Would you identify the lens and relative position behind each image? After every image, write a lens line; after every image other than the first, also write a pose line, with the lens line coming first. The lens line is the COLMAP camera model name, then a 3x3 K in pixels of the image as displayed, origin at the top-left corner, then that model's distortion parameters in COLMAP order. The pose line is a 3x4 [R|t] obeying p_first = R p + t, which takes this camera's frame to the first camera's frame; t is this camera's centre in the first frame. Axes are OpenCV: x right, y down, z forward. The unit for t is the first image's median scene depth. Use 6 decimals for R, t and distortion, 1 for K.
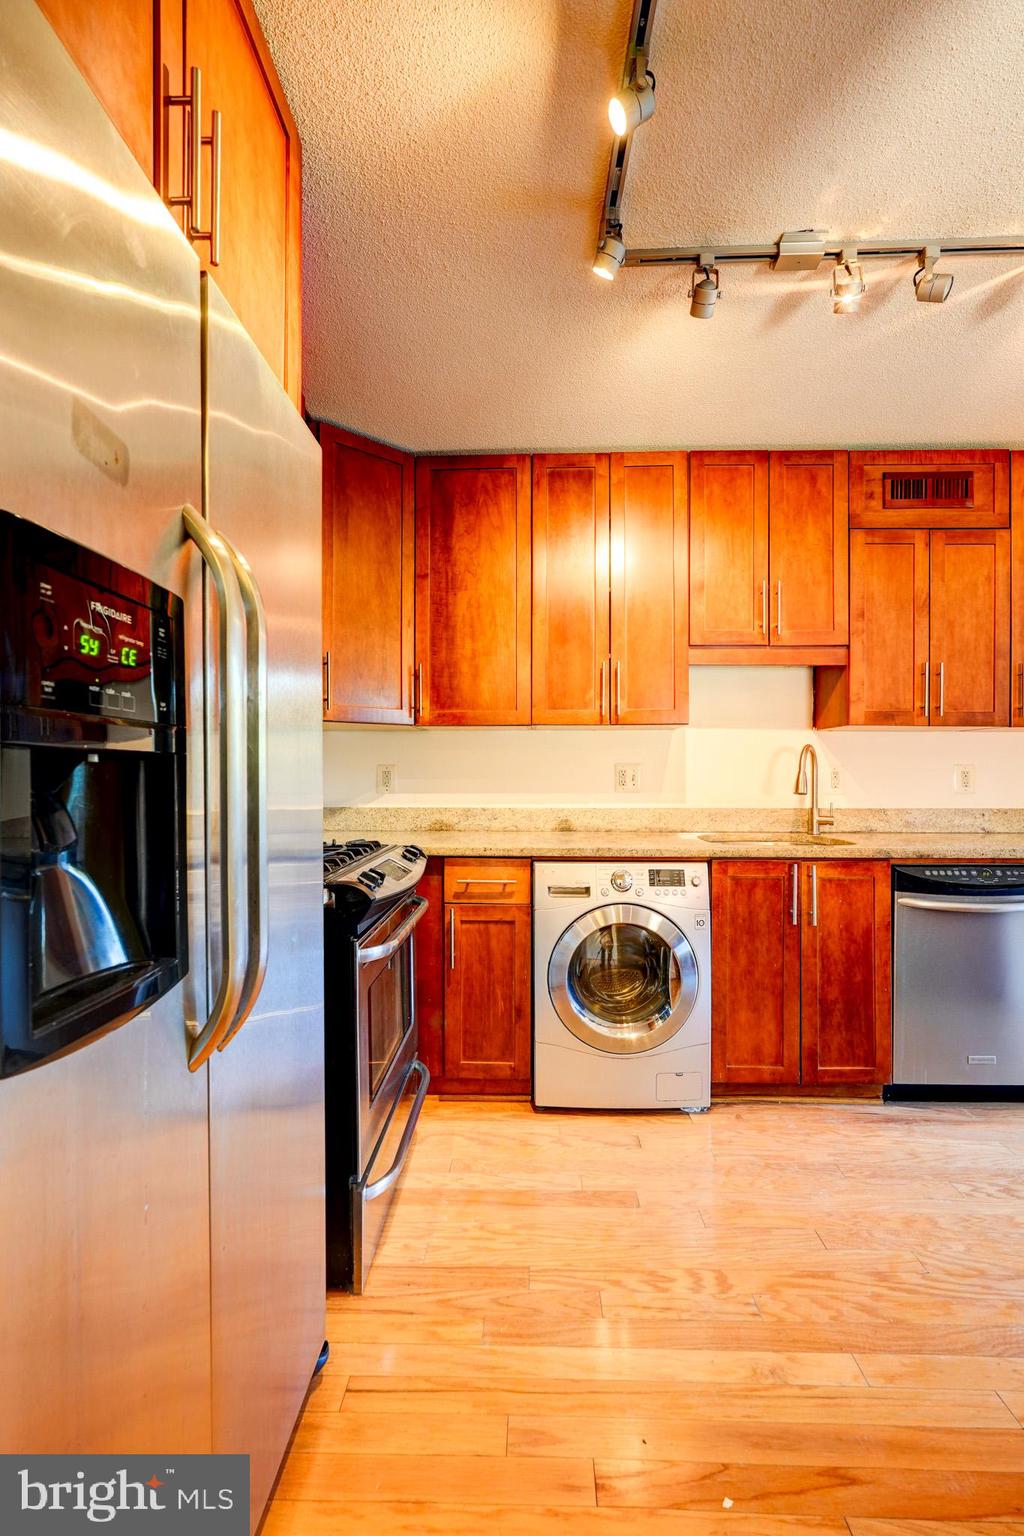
lens RADIAL K [[695.0, 0, 512.0], [0, 695.0, 768.0], [0, 0, 1]] dist [-0.004232, 0.000923]
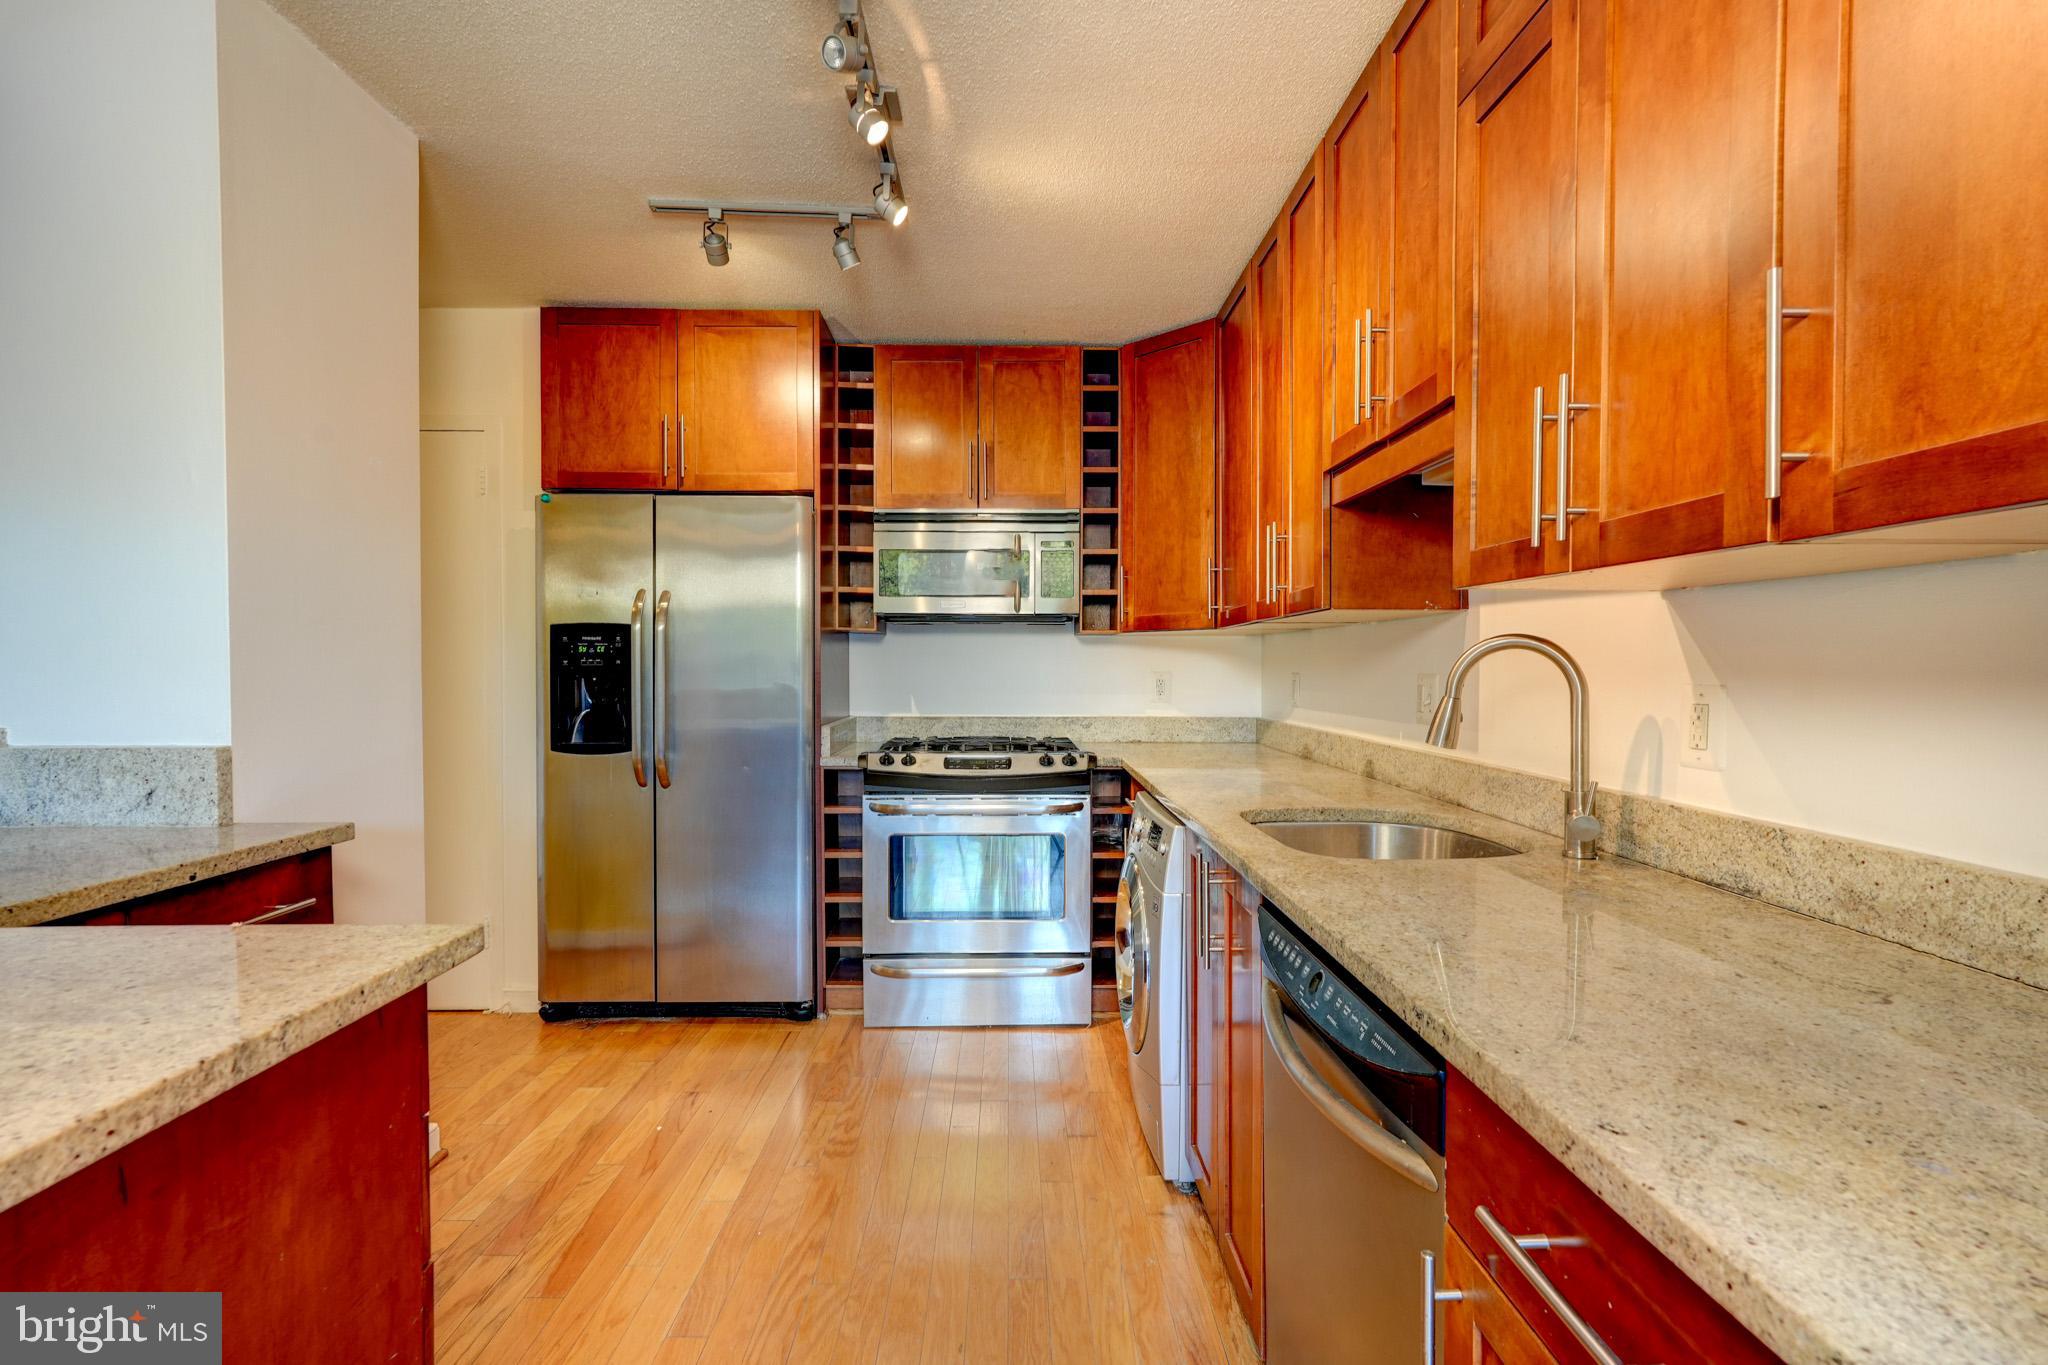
lens RADIAL K [[929.0, 0, 1018.0], [0, 929.0, 684.5], [0, 0, 1]] dist [-0.002008, 0.010463]
pose [[0.041603, 0.021325, -0.998907, 1.030153], [0.006185, 0.999748, 0.021601, -0.018086], [0.999115, -0.007077, 0.041461, 0.714566]]
